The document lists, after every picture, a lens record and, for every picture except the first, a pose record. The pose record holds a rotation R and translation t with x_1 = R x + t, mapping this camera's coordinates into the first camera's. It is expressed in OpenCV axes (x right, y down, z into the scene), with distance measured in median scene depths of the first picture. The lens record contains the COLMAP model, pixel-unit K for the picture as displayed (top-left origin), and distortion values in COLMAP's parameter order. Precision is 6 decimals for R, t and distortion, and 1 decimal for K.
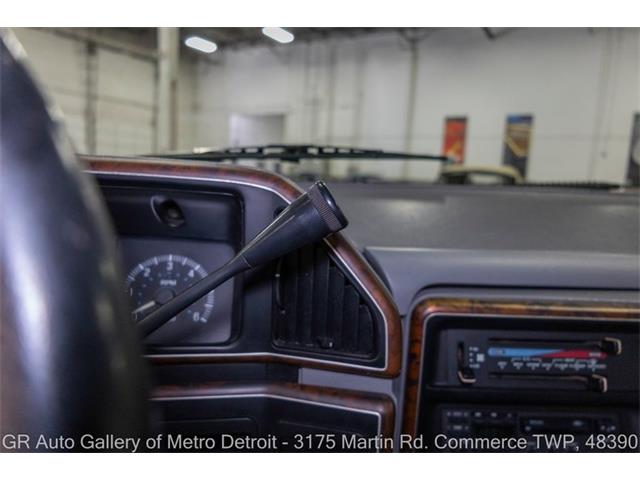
lens RADIAL K [[427.3, 0, 320.8], [0, 427.3, 240.2], [0, 0, 1]] dist [-0.010900, -0.003525]
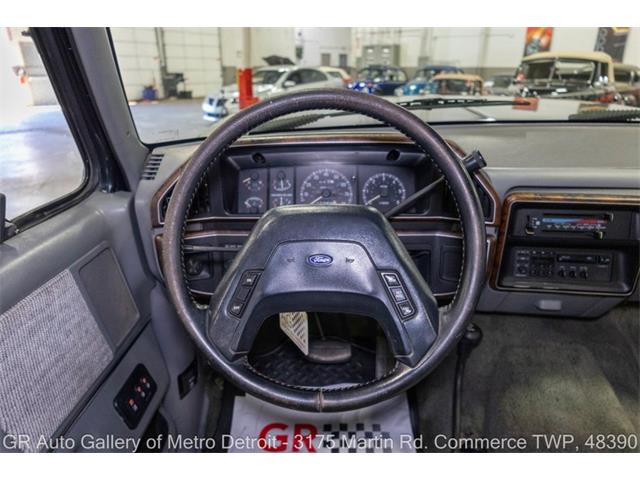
lens RADIAL K [[427.3, 0, 319.6], [0, 427.3, 239.4], [0, 0, 1]] dist [-0.010900, -0.003525]
pose [[0.988603, 0.009035, -0.150271, -0.333164], [0.026188, 0.972656, 0.230768, -0.134635], [0.148247, -0.232074, 0.961335, -1.081004]]
